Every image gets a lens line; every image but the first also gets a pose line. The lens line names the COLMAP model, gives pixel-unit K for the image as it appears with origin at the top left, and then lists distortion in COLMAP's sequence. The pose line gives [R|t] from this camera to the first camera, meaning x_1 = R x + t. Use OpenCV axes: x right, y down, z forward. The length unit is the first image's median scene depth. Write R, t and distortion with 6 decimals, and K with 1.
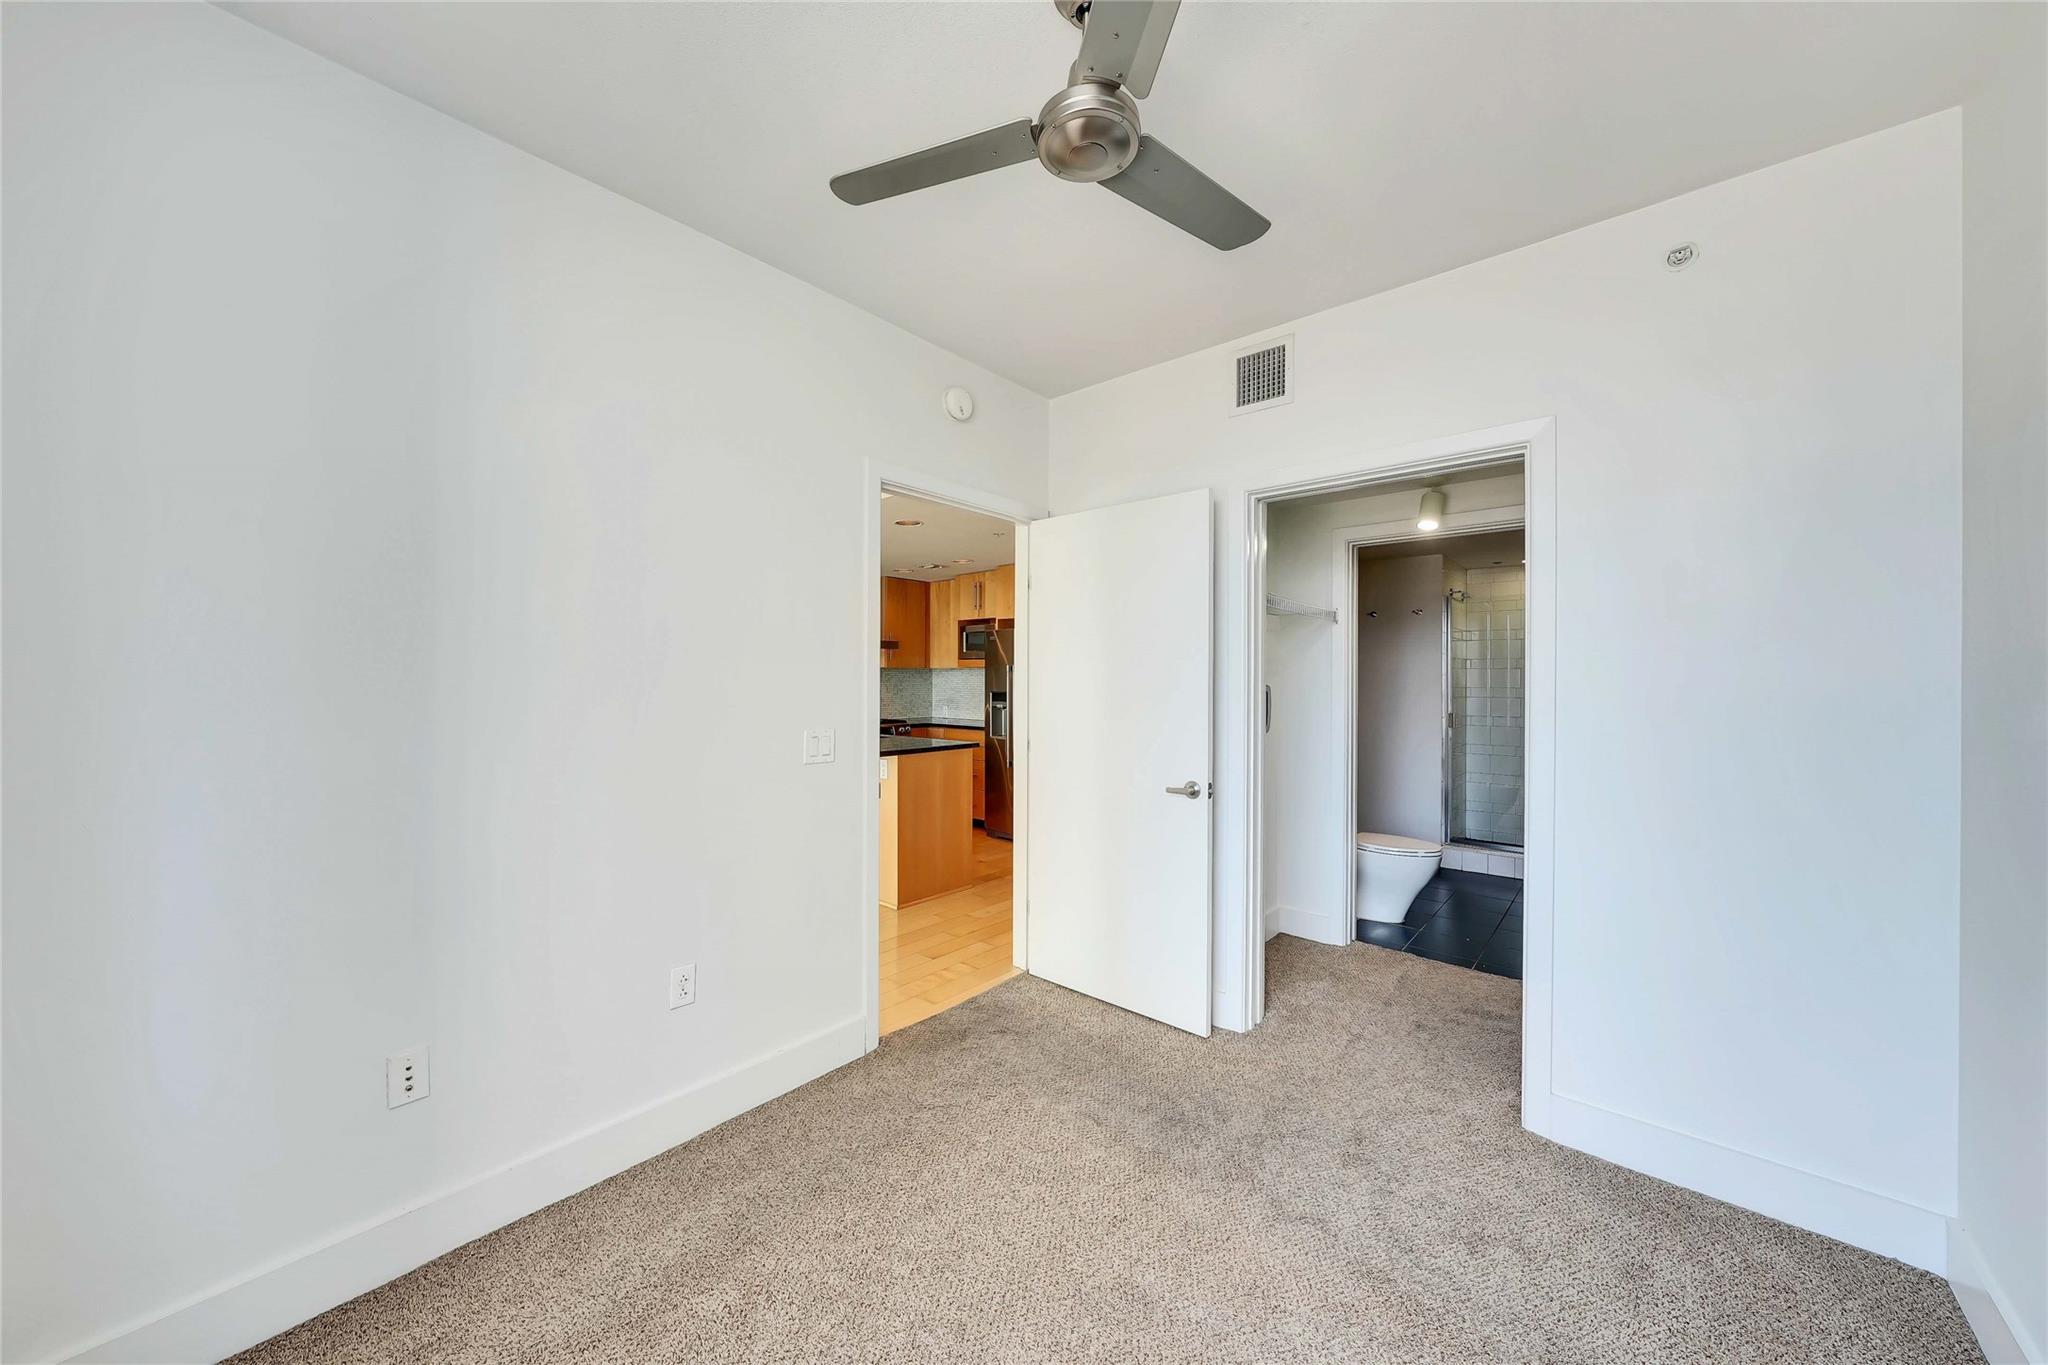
lens RADIAL K [[725.0, 0, 1016.4], [0, 725.0, 688.0], [0, 0, 1]] dist [-0.006218, 0.000375]
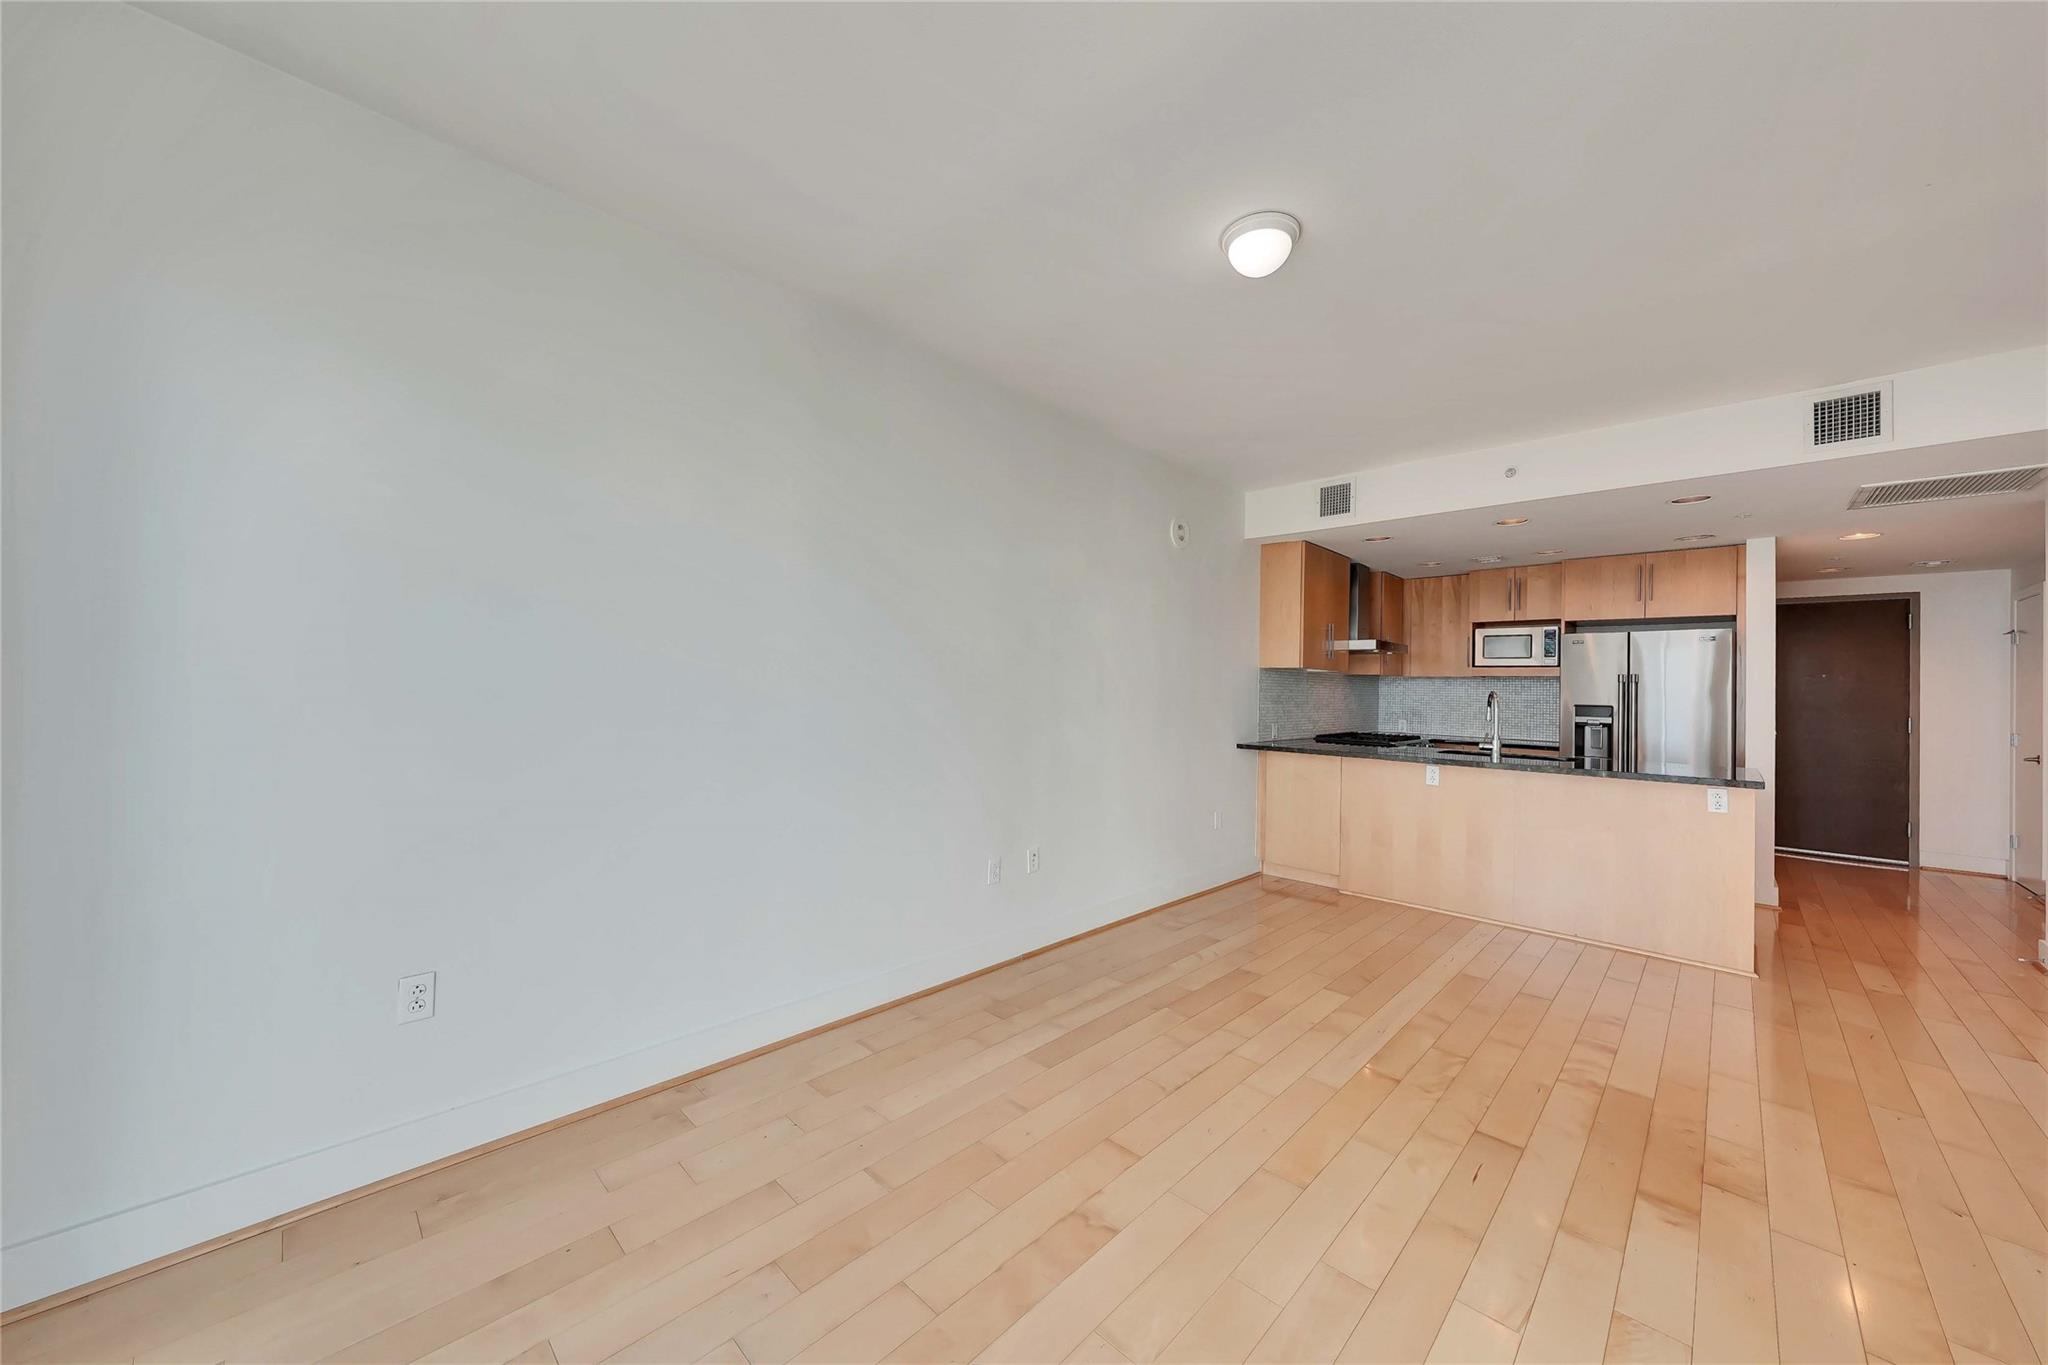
lens RADIAL K [[725.0, 0, 1021.6], [0, 725.0, 679.9], [0, 0, 1]] dist [-0.006218, 0.000375]
pose [[0.999055, 0.016222, -0.040318, -0.586820], [-0.017183, 0.999574, -0.023606, 0.006158], [0.039918, 0.024276, 0.998908, 0.106757]]
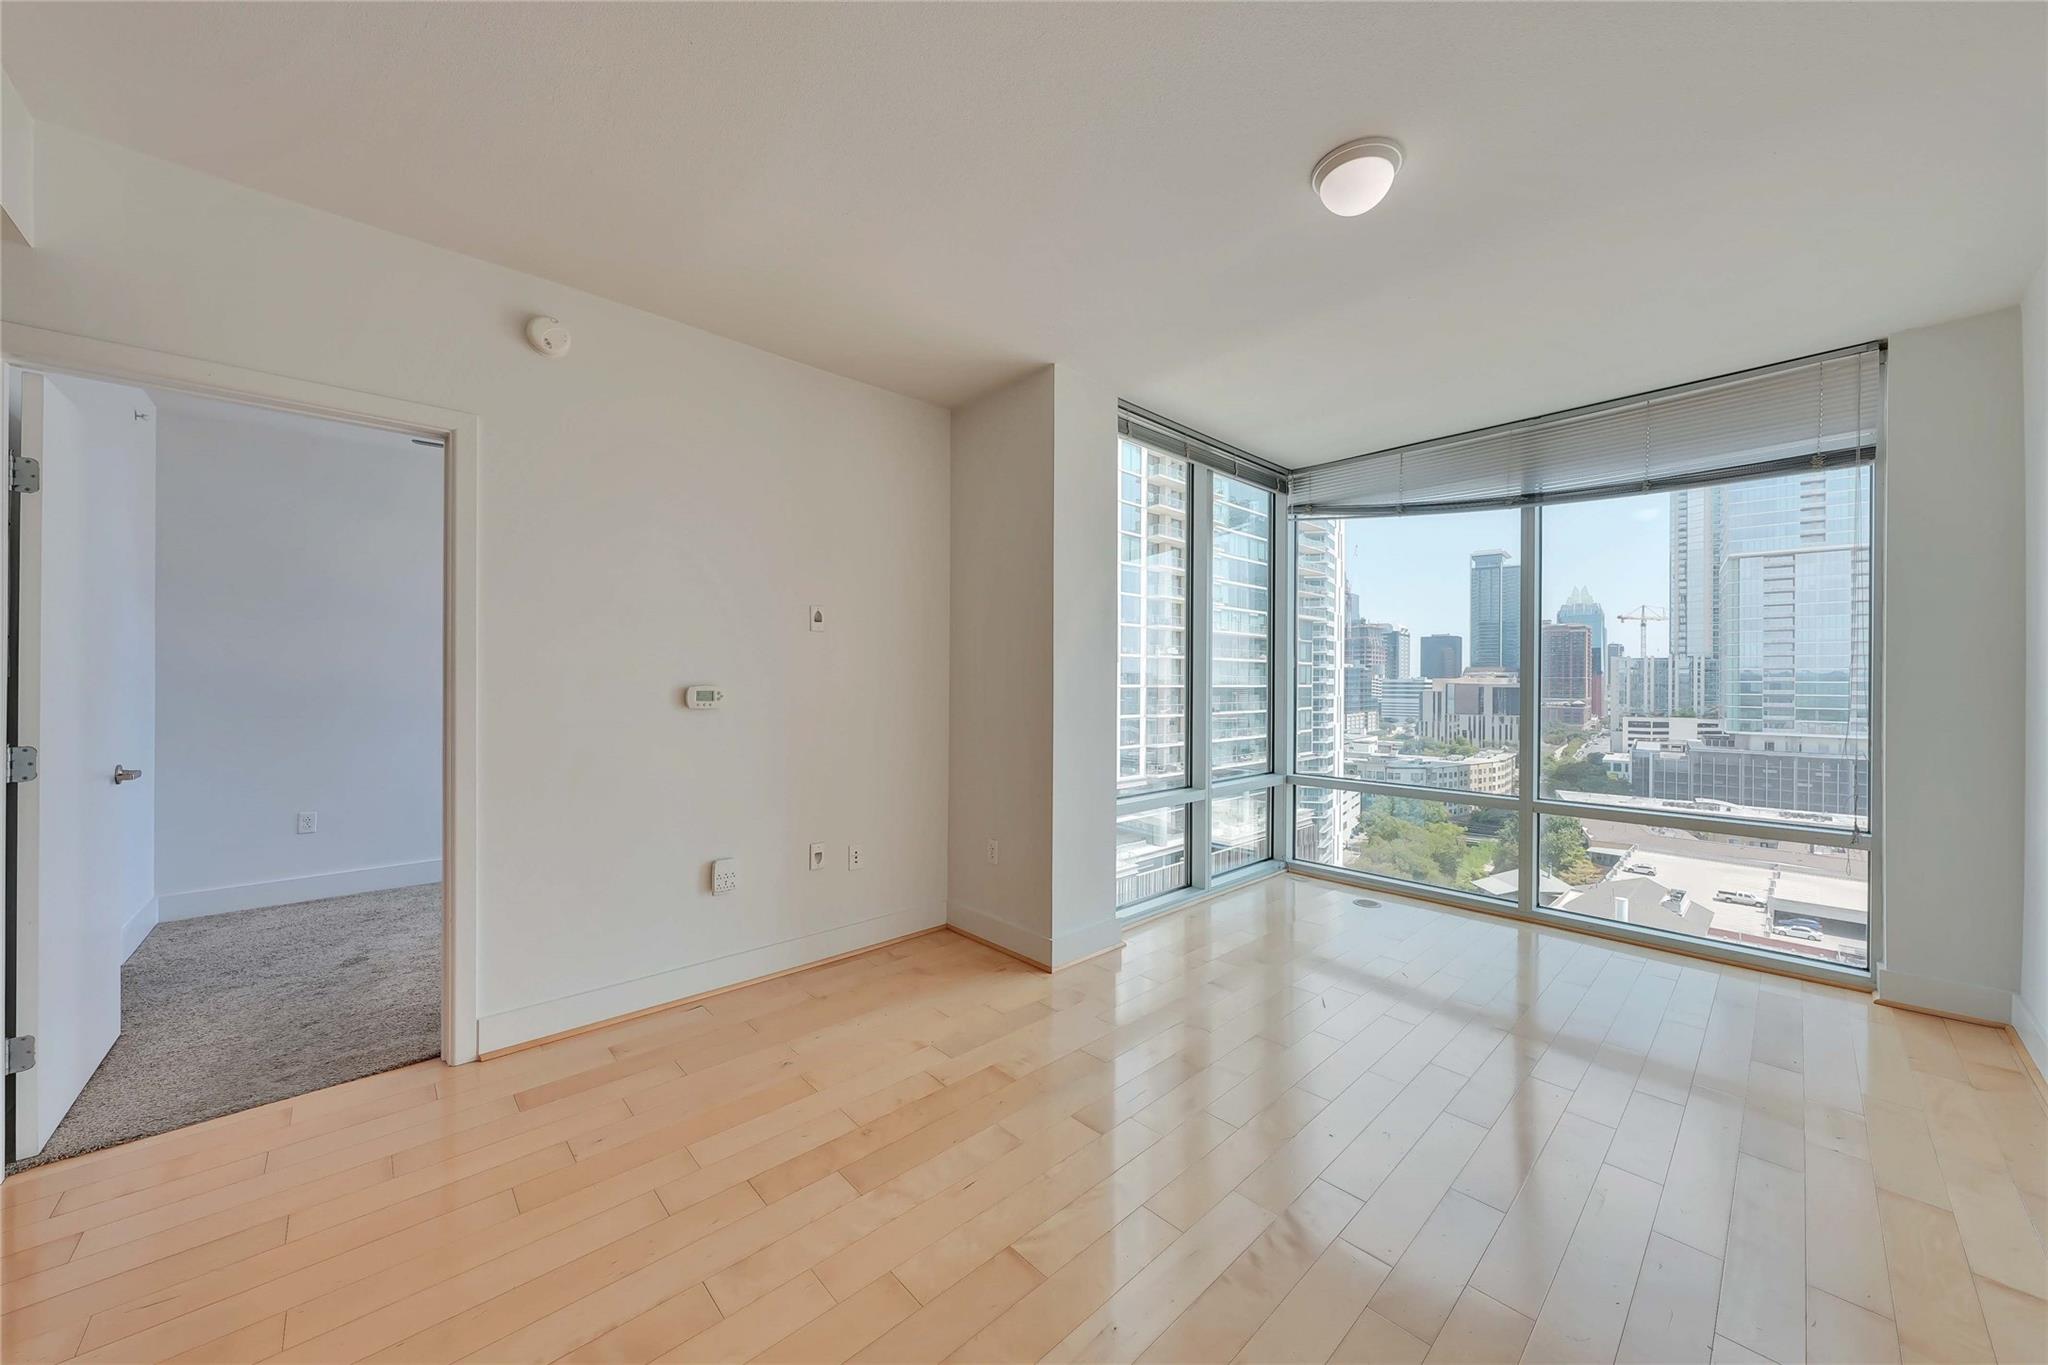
lens RADIAL K [[725.0, 0, 1028.1], [0, 725.0, 682.9], [0, 0, 1]] dist [-0.006218, 0.000375]
pose [[-0.995936, -0.010709, 0.089423, -0.395151], [-0.009325, 0.999830, 0.015877, 0.000736], [-0.089578, 0.014979, -0.995867, 0.722373]]
